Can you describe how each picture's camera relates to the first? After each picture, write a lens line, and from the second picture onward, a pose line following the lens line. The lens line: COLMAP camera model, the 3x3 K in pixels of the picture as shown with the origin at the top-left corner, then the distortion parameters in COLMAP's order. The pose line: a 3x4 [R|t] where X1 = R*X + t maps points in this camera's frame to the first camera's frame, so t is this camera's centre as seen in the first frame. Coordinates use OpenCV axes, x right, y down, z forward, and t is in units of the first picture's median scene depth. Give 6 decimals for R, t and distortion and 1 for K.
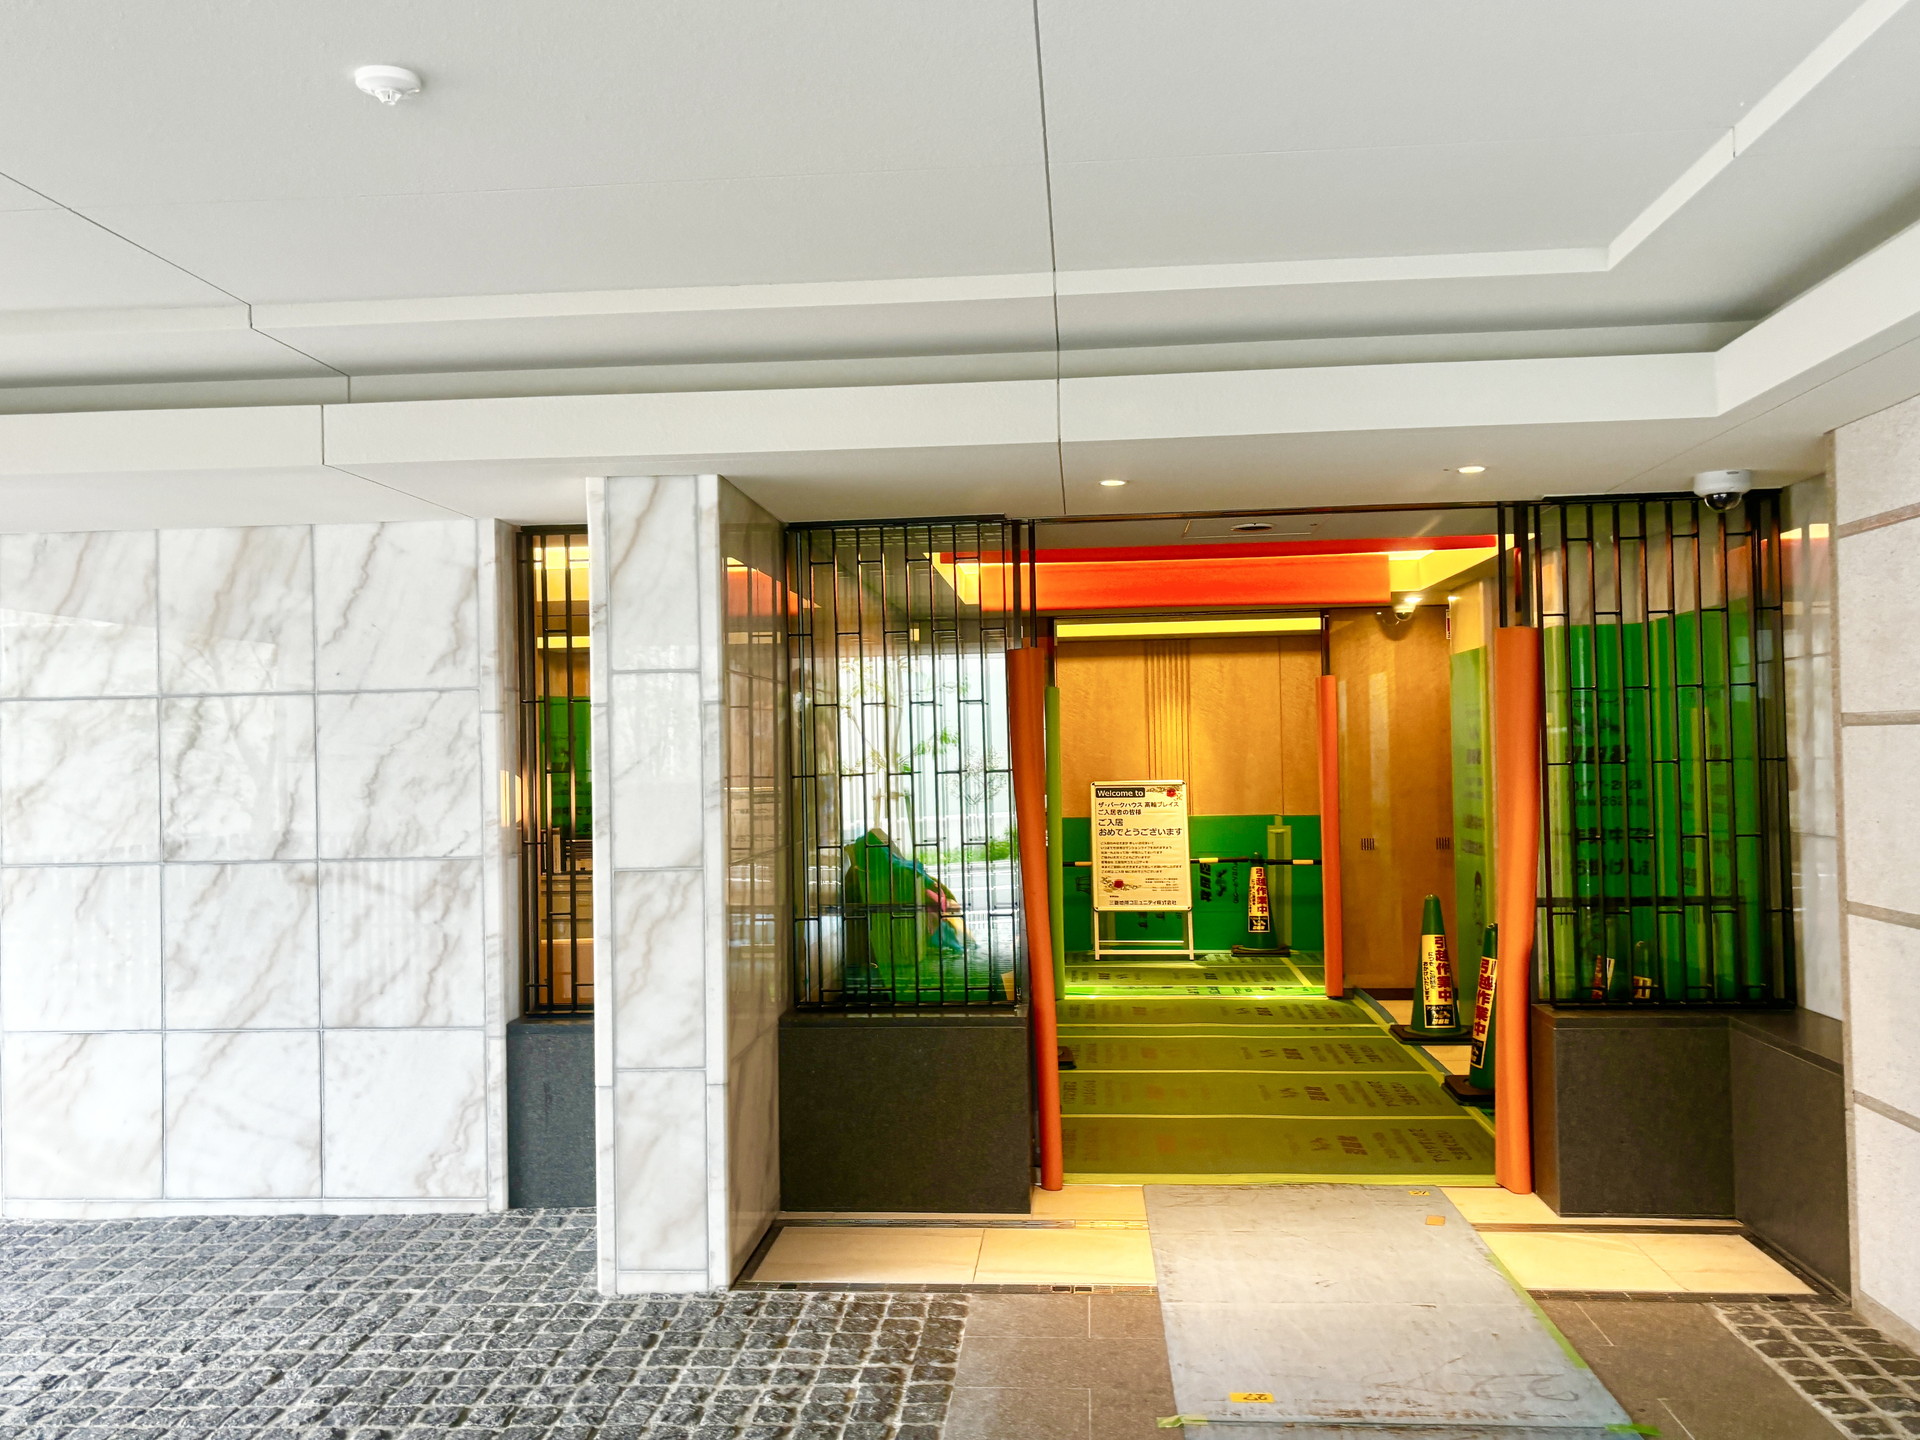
lens RADIAL K [[1639.0, 0, 959.9], [0, 1639.0, 722.0], [0, 0, 1]] dist [0.016875, -0.006411]
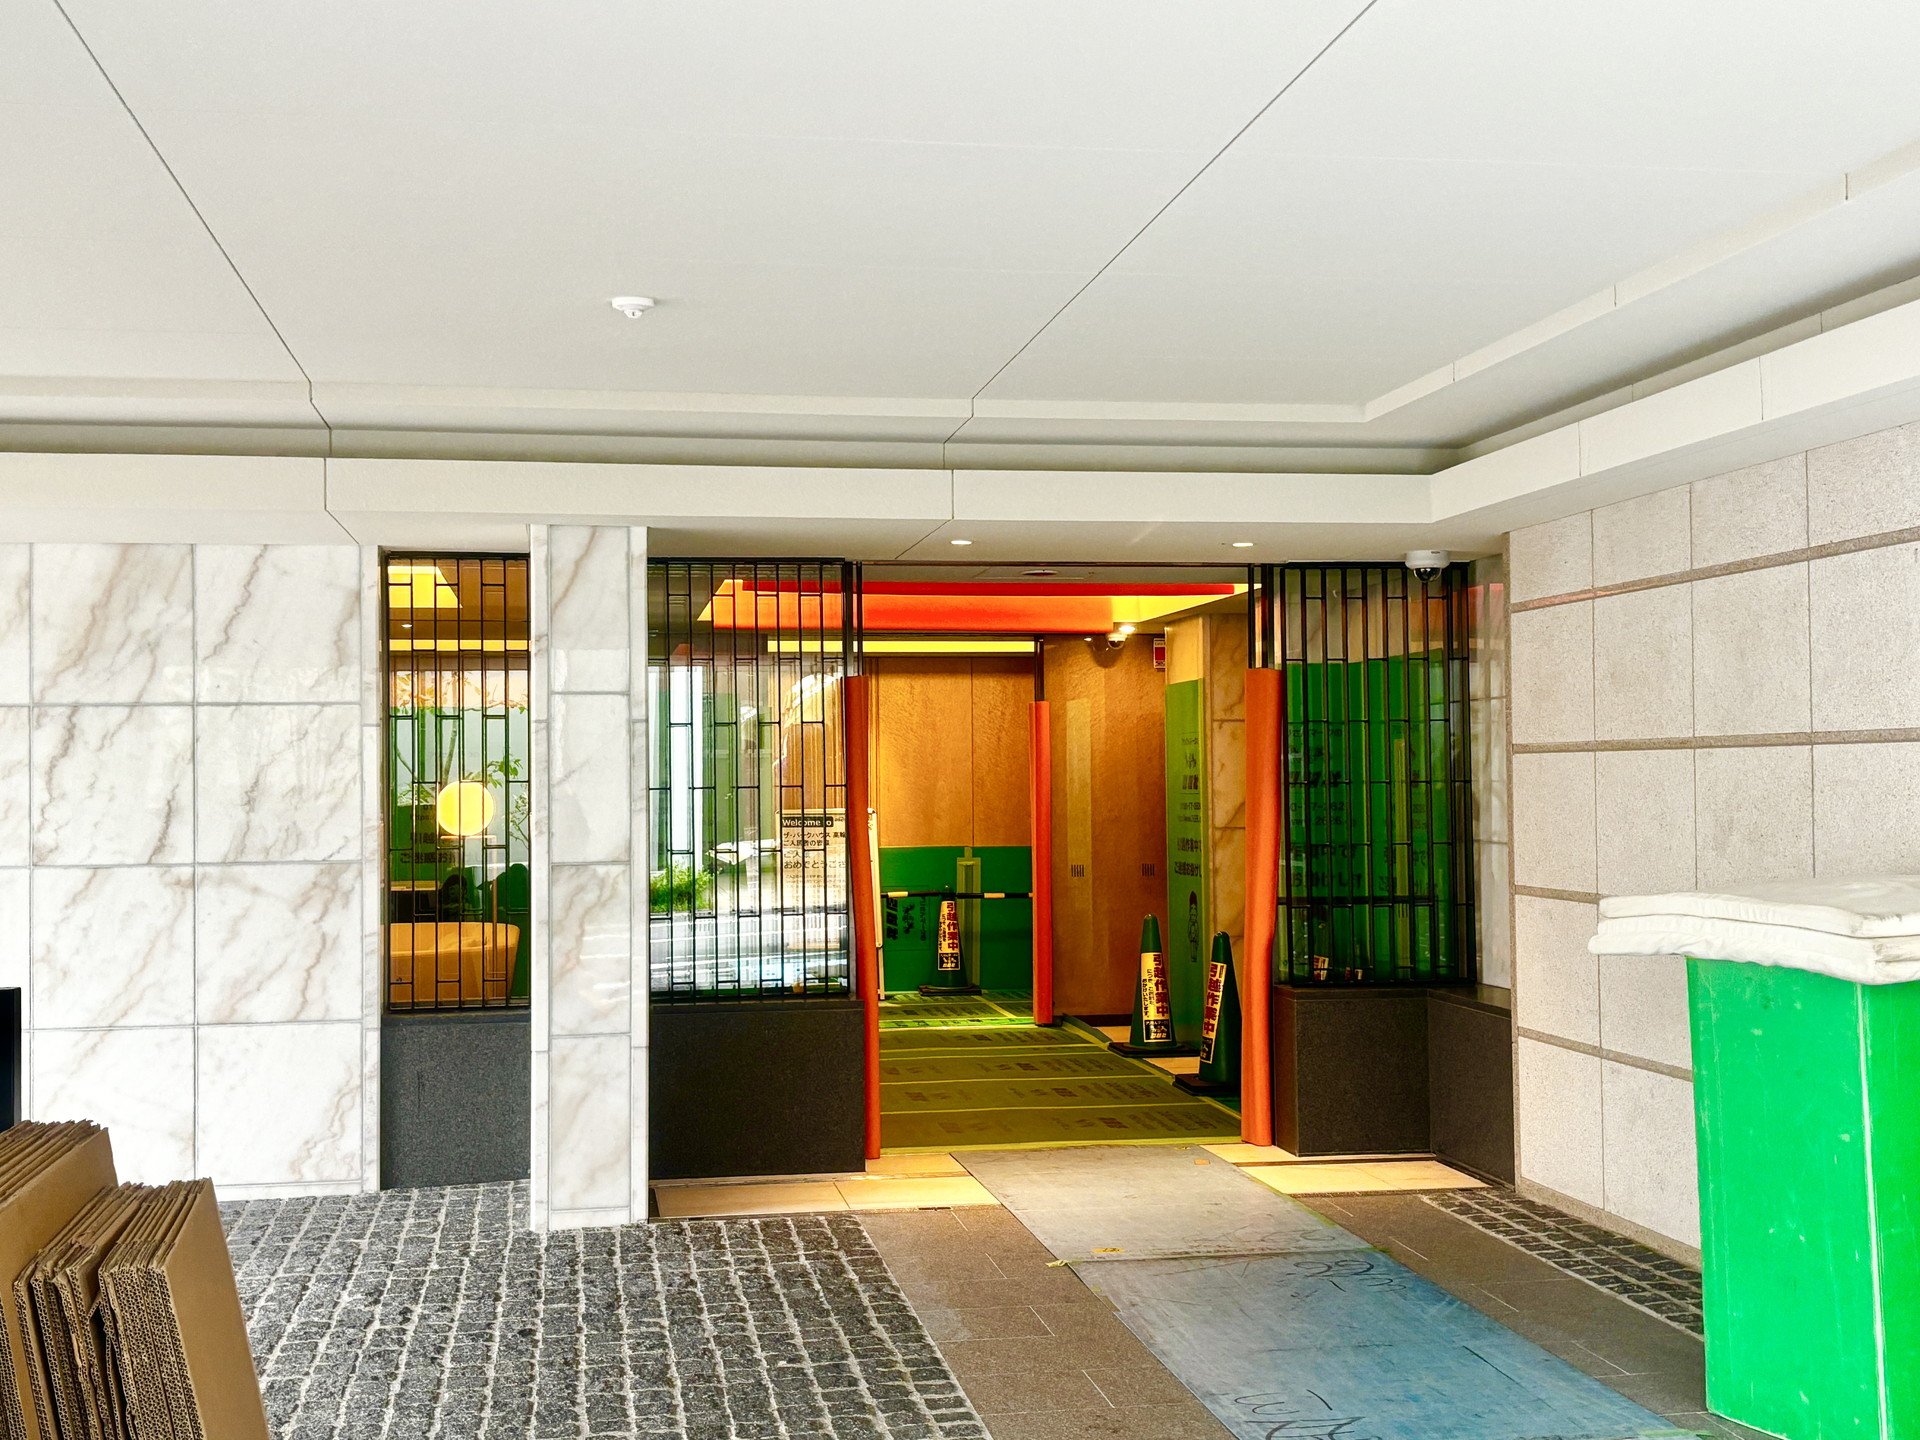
lens RADIAL K [[2225.9, 0, 958.6], [0, 2225.9, 714.2], [0, 0, 1]] dist [0.049786, 0.000000]
pose [[0.968287, 0.017861, 0.249202, -0.278689], [-0.013918, 0.999749, -0.017576, 0.006885], [-0.249454, 0.013550, 0.968292, -0.509574]]
